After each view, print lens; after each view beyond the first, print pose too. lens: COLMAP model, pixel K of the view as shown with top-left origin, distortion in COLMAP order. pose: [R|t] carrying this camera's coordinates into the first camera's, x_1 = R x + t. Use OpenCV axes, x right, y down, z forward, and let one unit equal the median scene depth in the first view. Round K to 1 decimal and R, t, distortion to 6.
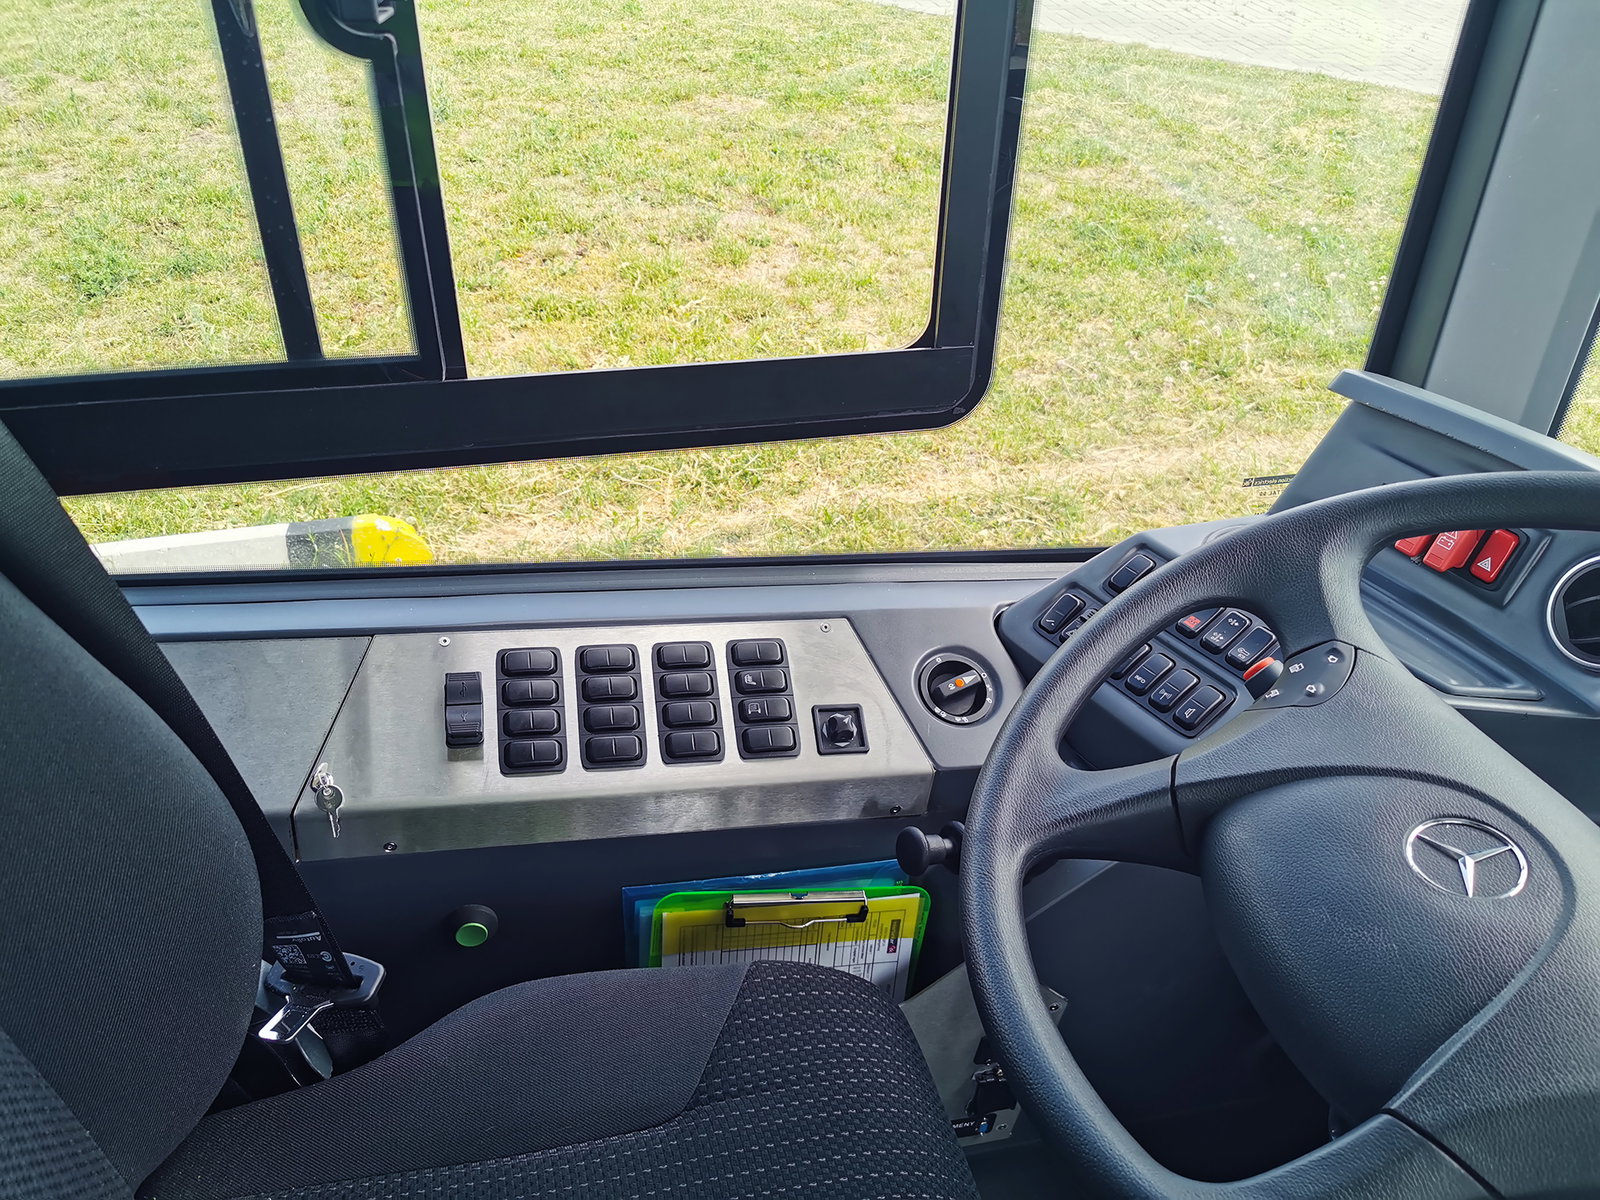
lens RADIAL K [[1254.5, 0, 800.0], [0, 1254.5, 600.0], [0, 0, 1]] dist [0.002247, 0.003462]
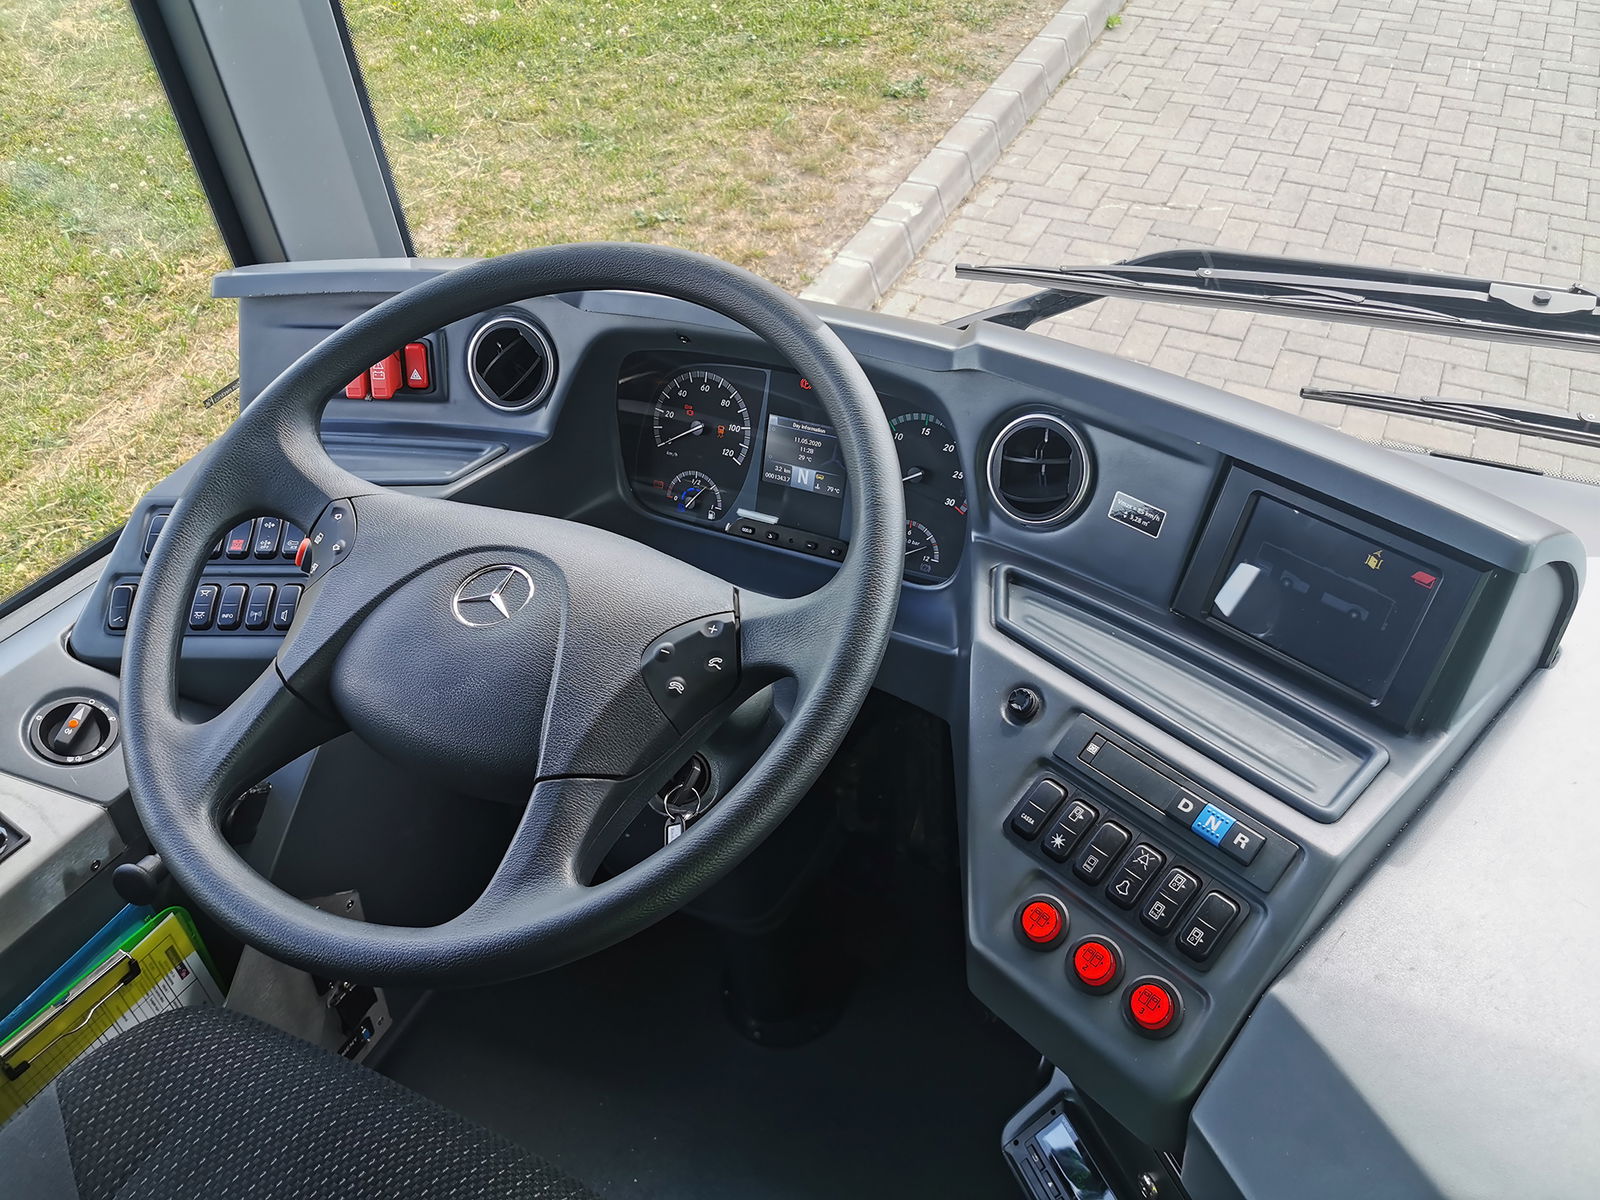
lens RADIAL K [[1263.3, 0, 801.9], [0, 1263.3, 573.1], [0, 0, 1]] dist [0.062869, -0.093607]
pose [[0.629373, -0.558374, 0.540470, 0.011188], [0.509939, 0.821560, 0.254956, 0.005283], [-0.586389, 0.115145, 0.801804, -0.156944]]
